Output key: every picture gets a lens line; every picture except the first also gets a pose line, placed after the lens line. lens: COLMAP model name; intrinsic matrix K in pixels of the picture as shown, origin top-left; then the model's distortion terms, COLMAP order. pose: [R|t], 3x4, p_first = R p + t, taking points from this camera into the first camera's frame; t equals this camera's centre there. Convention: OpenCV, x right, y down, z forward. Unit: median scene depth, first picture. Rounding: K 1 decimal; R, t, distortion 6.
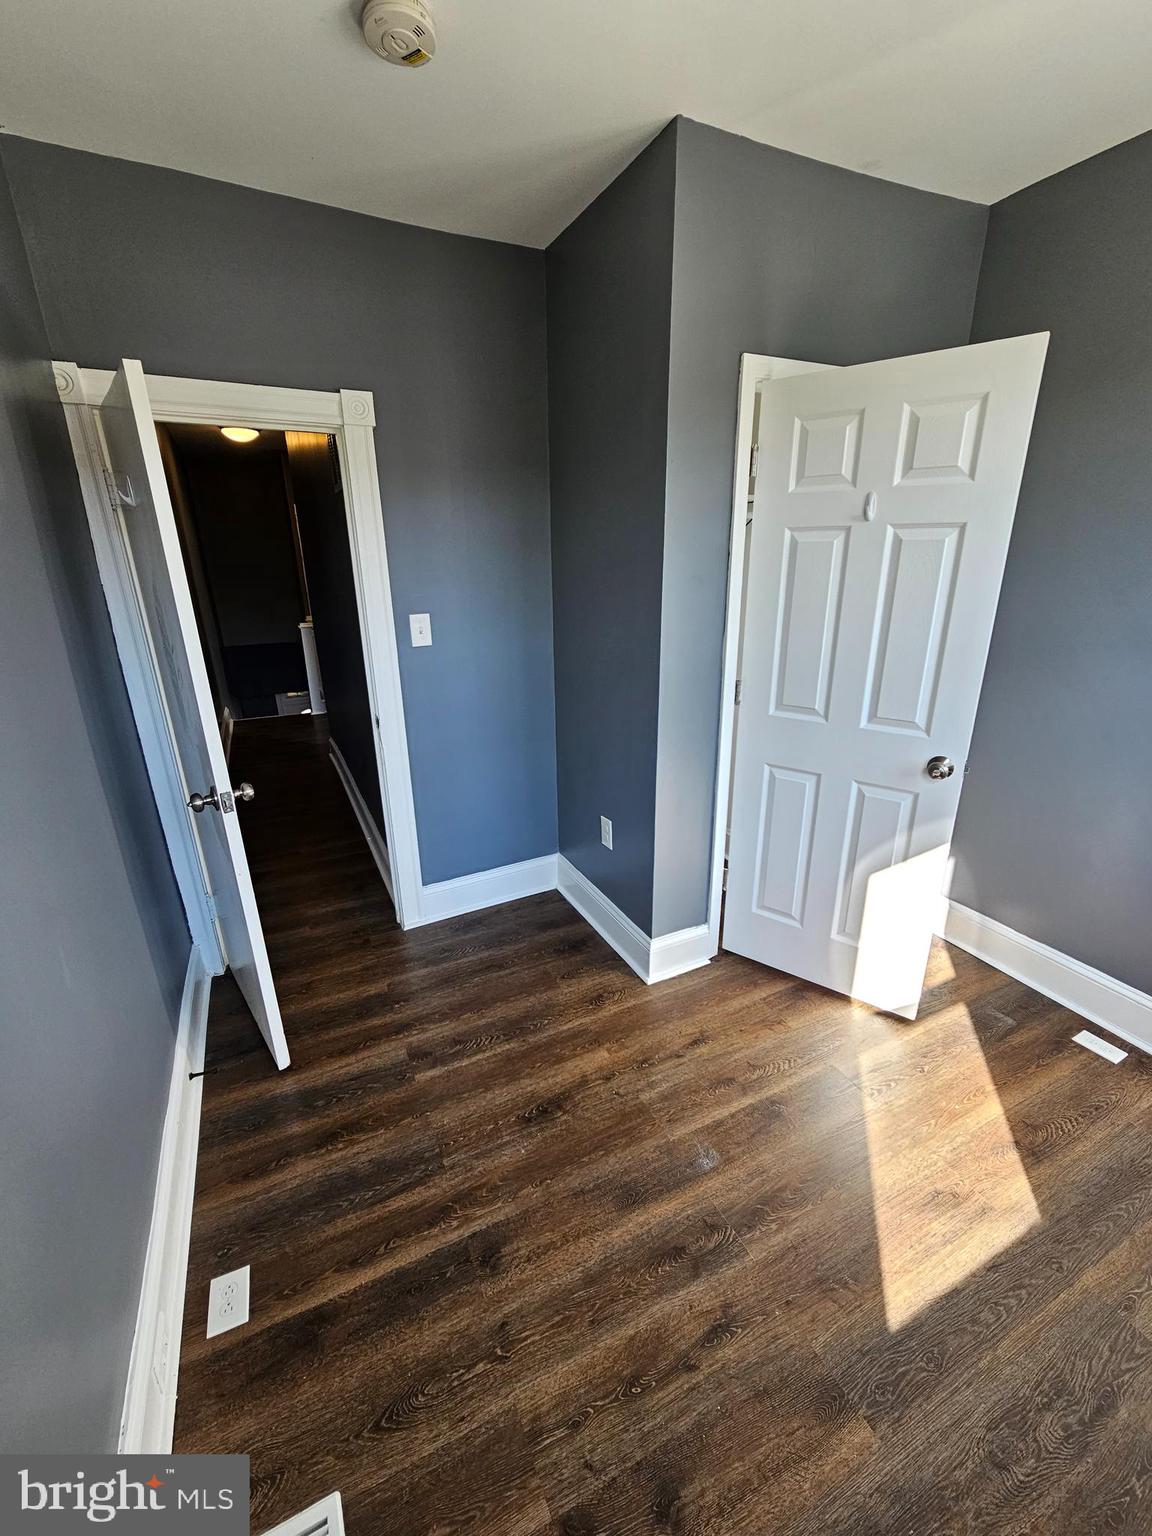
lens RADIAL K [[630.1, 0, 571.3], [0, 630.1, 764.7], [0, 0, 1]] dist [-0.001765, 0.000041]
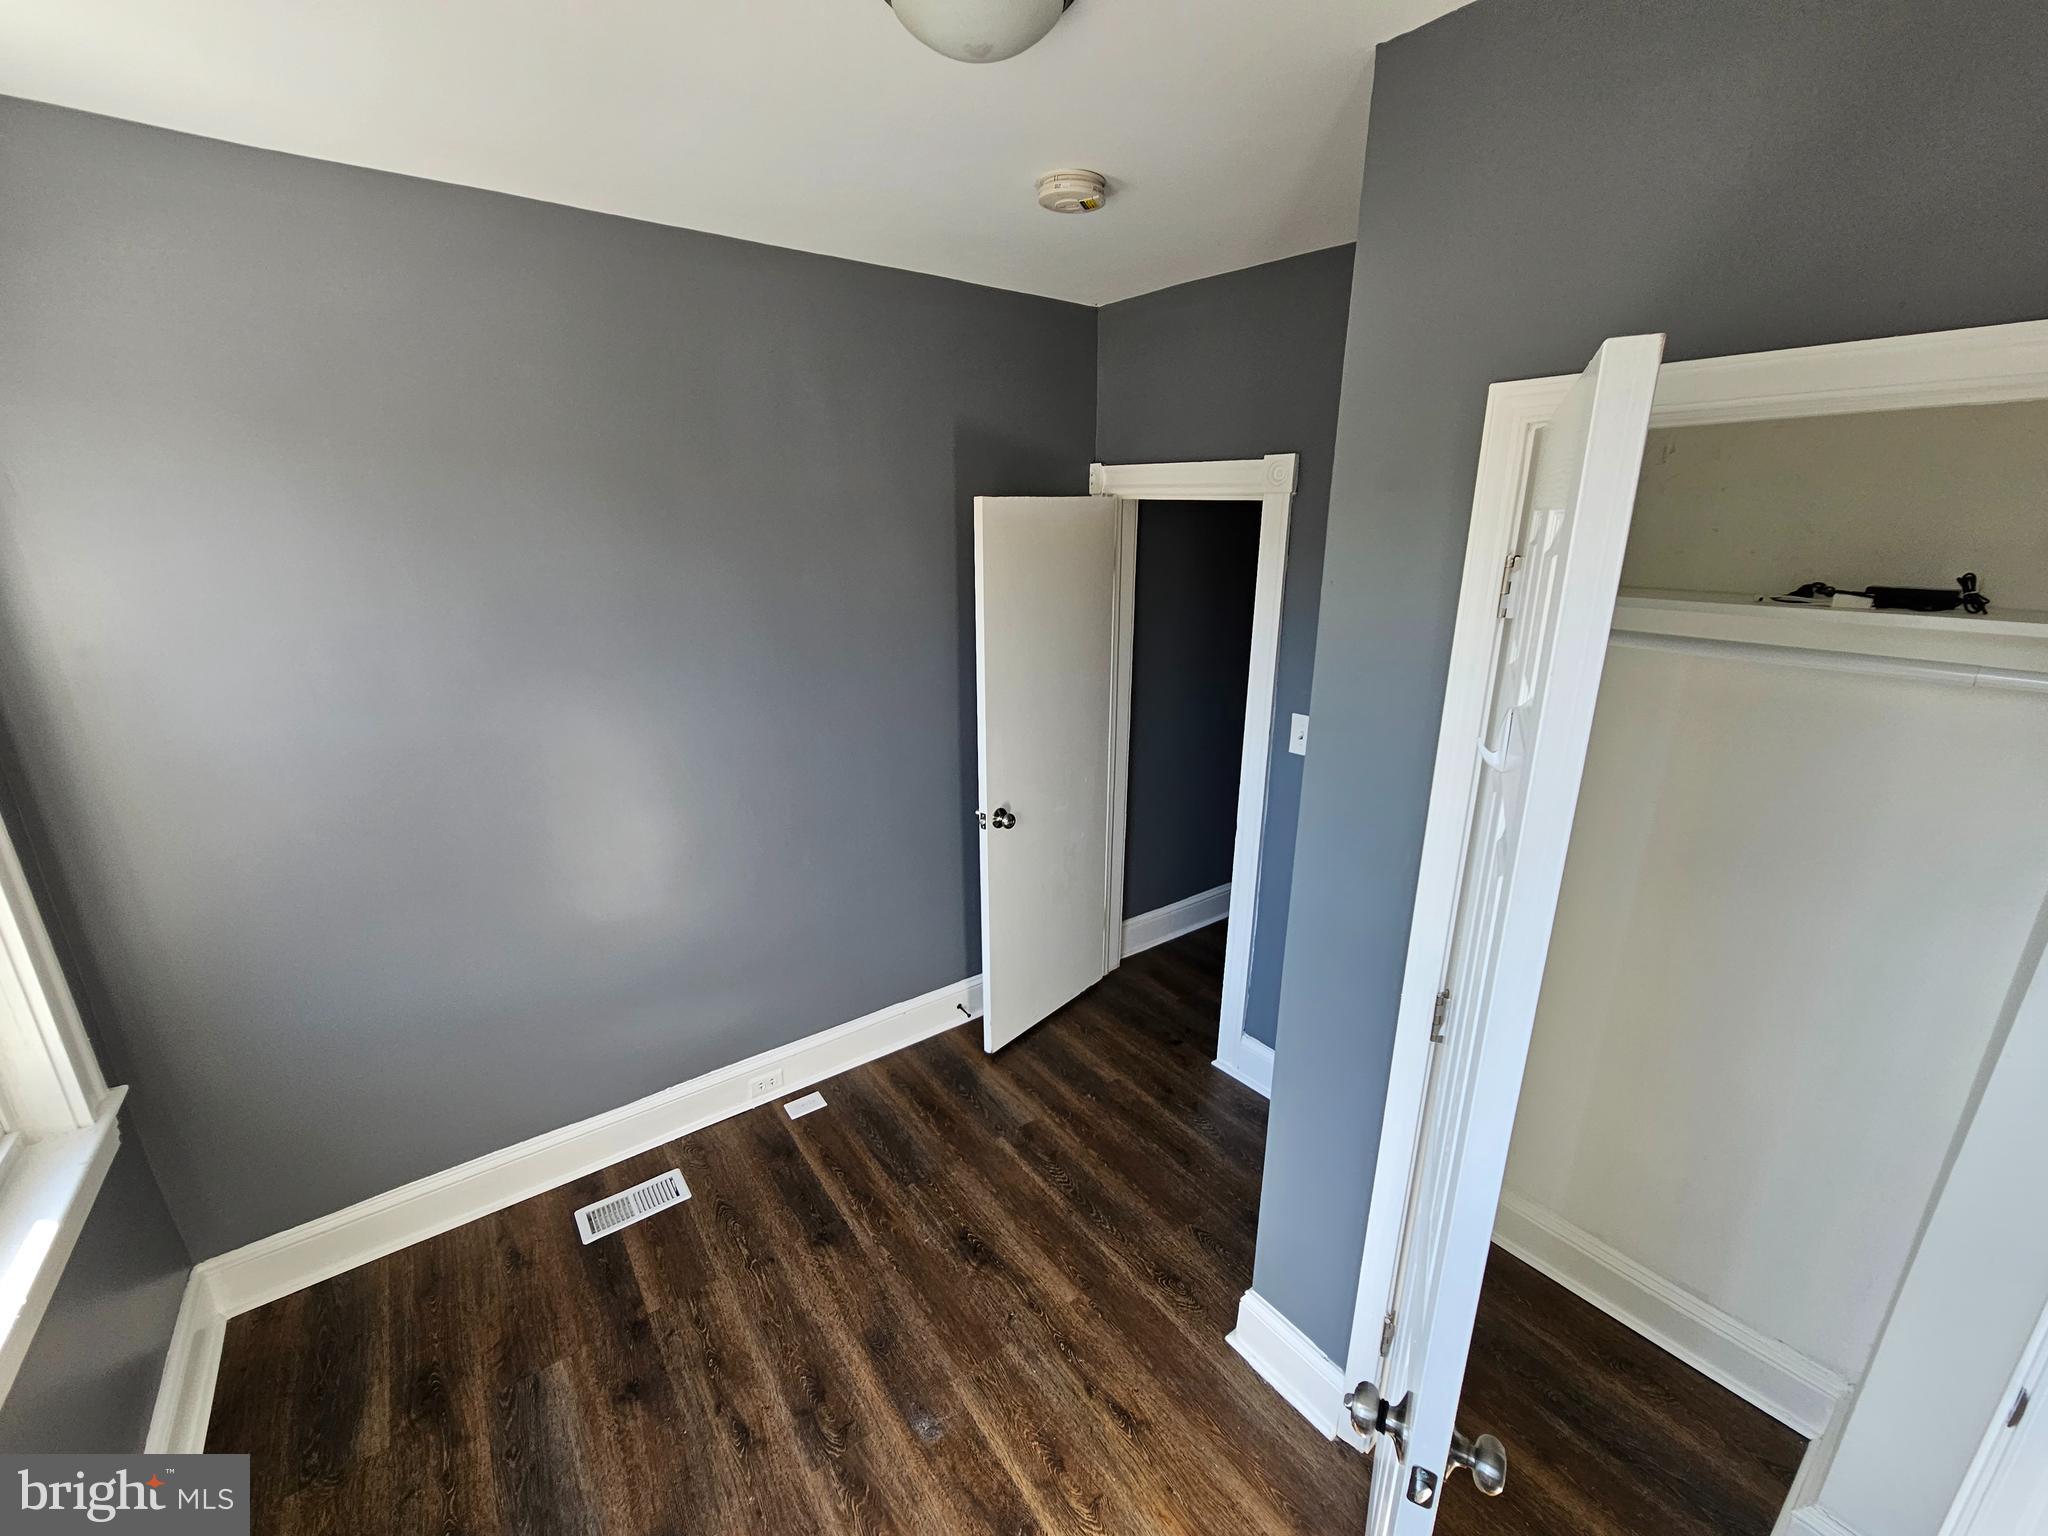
lens RADIAL K [[840.2, 0, 1033.1], [0, 840.2, 776.8], [0, 0, 1]] dist [-0.001765, 0.000041]
pose [[0.188432, 0.311043, -0.931529, 1.023923], [-0.324881, 0.914860, 0.239759, -0.462380], [0.926793, 0.257457, 0.273440, 0.632542]]
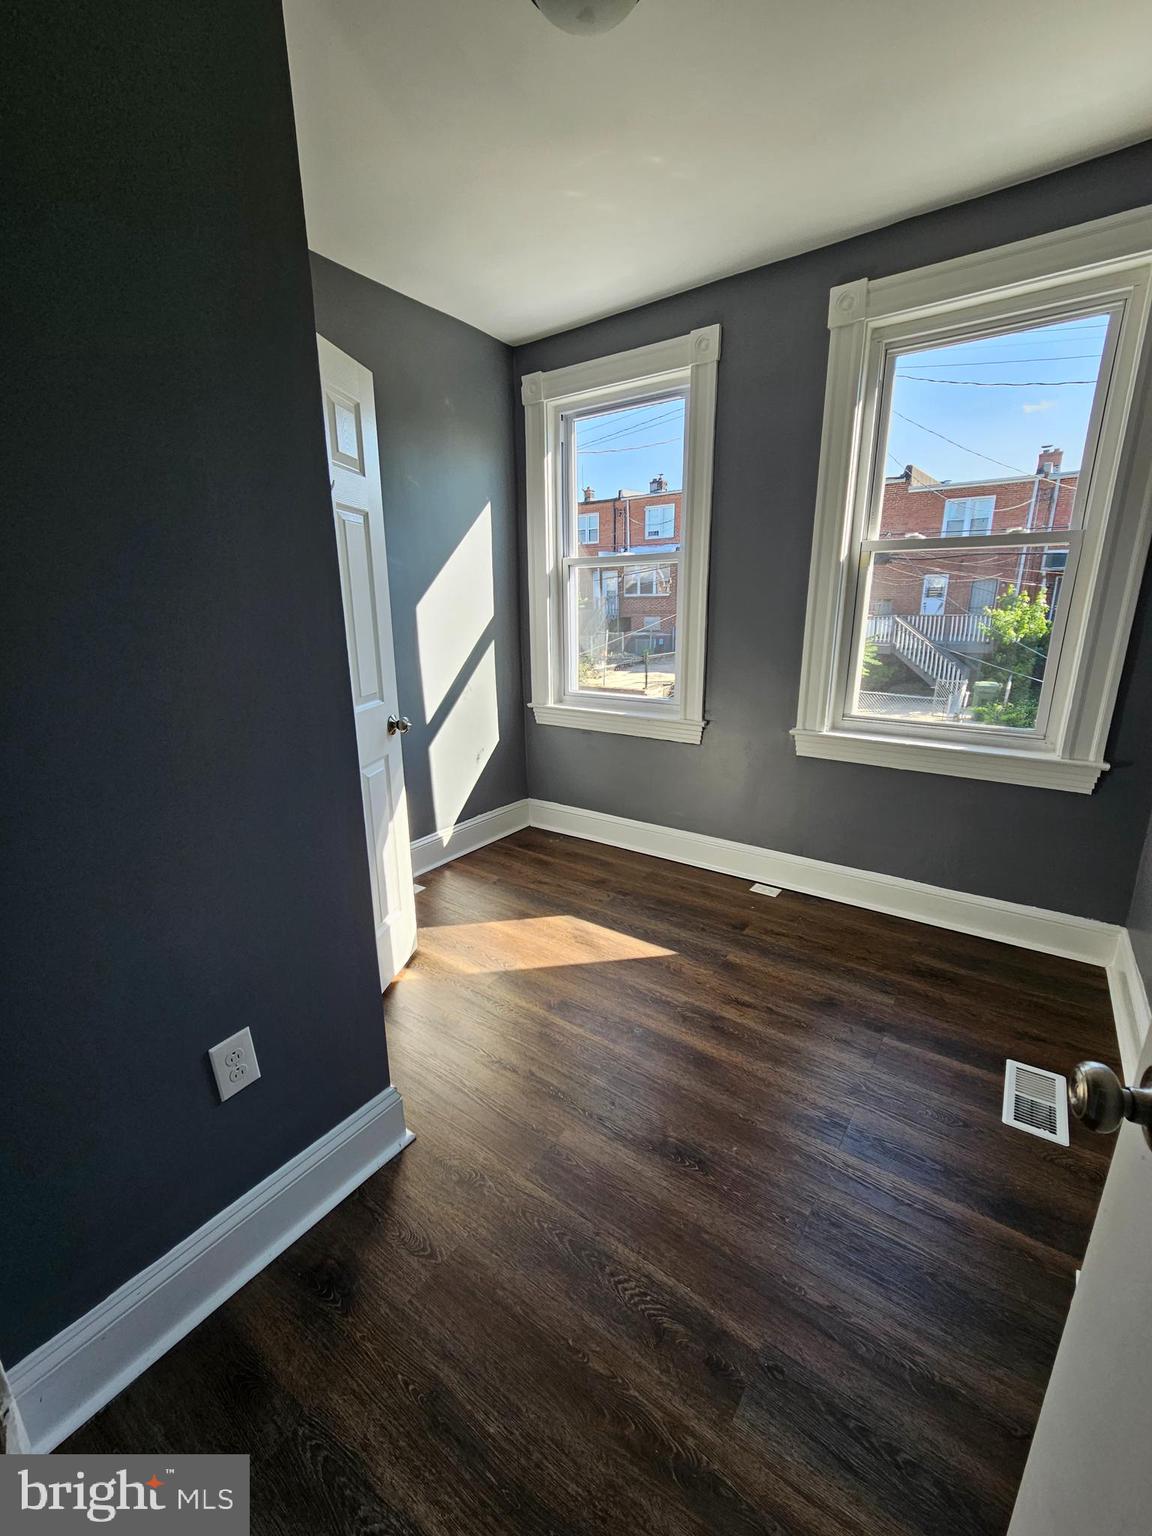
lens RADIAL K [[630.1, 0, 563.6], [0, 630.1, 777.1], [0, 0, 1]] dist [-0.001765, 0.000041]
pose [[-0.459328, -0.216250, 0.861541, -0.666220], [0.307166, 0.871407, 0.382491, -0.296695], [-0.833466, 0.440325, -0.333837, 1.340761]]
